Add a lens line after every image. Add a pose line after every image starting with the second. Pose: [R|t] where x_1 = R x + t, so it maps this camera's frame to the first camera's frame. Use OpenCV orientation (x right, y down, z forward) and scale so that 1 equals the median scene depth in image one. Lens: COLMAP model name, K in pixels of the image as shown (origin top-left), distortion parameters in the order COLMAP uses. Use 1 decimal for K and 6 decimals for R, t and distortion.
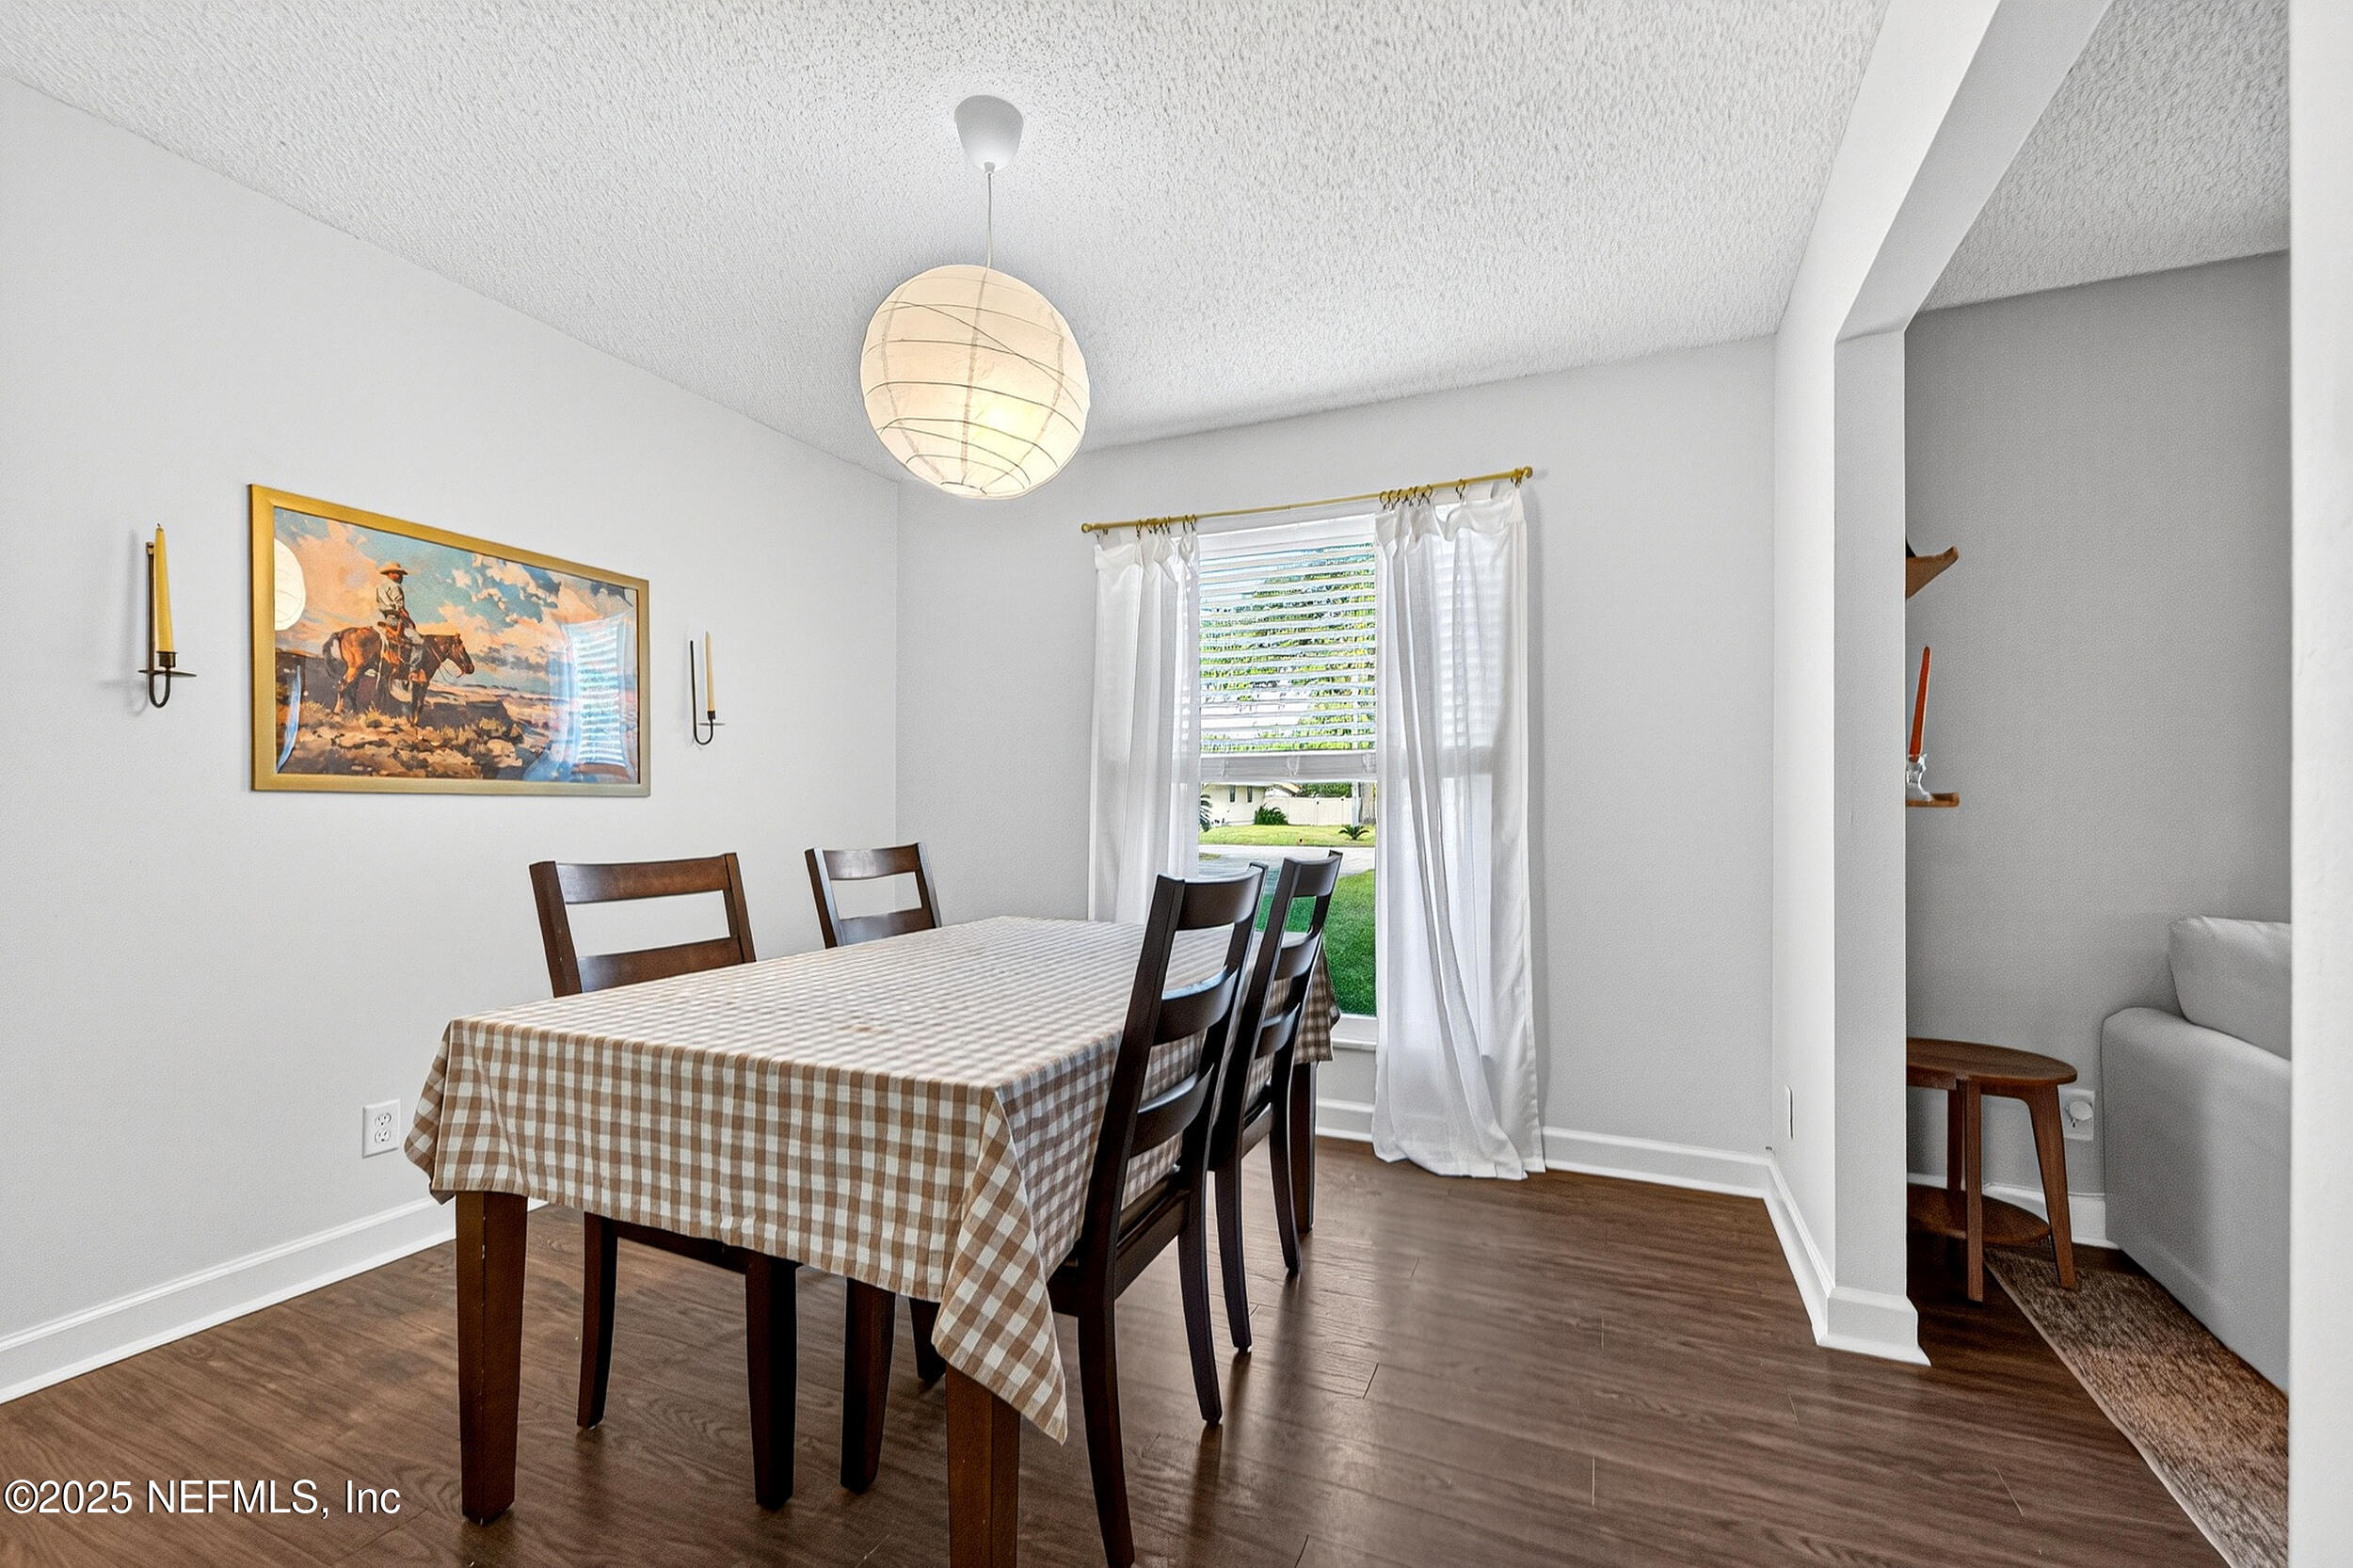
lens RADIAL K [[954.4, 0, 1170.4], [0, 954.4, 813.5], [0, 0, 1]] dist [0.000479, -0.000018]
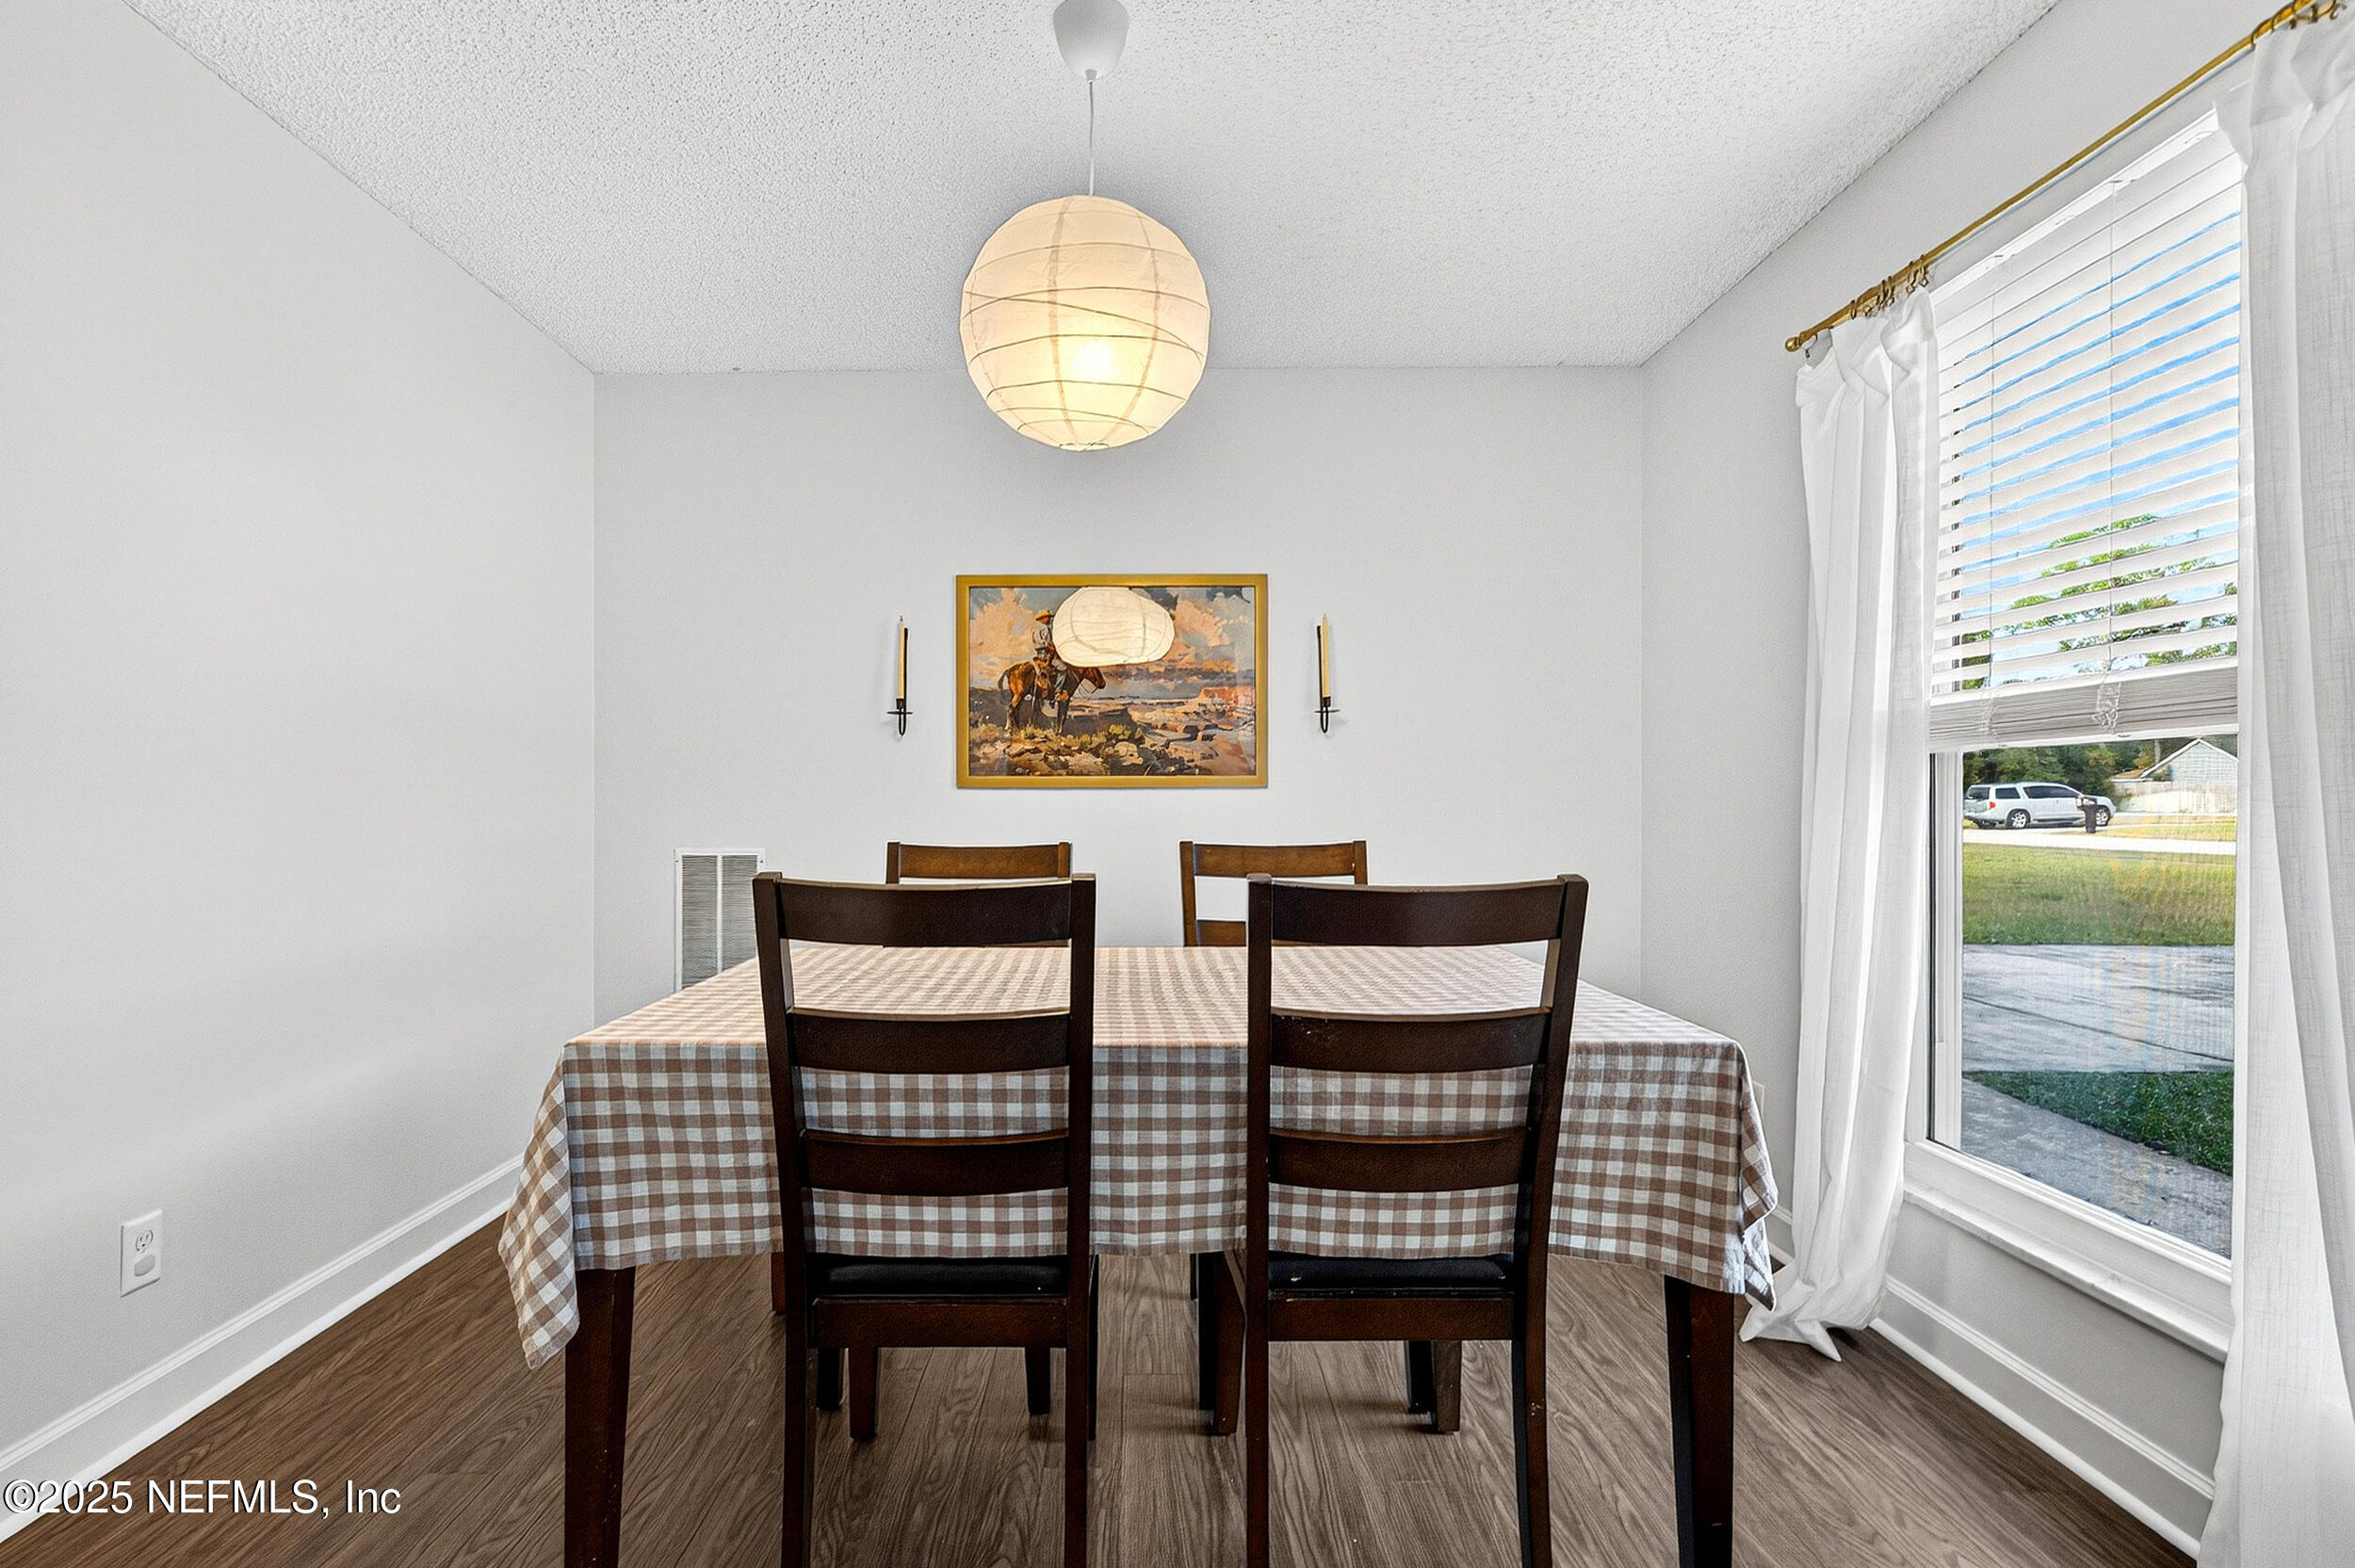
lens RADIAL K [[1139.5, 0, 1162.4], [0, 1139.5, 803.7], [0, 0, 1]] dist [0.001643, 0.000054]
pose [[0.416128, 0.000532, -0.909306, 0.638206], [0.000466, 1.000000, 0.000798, -0.002498], [0.909306, -0.000756, 0.416128, 0.497956]]
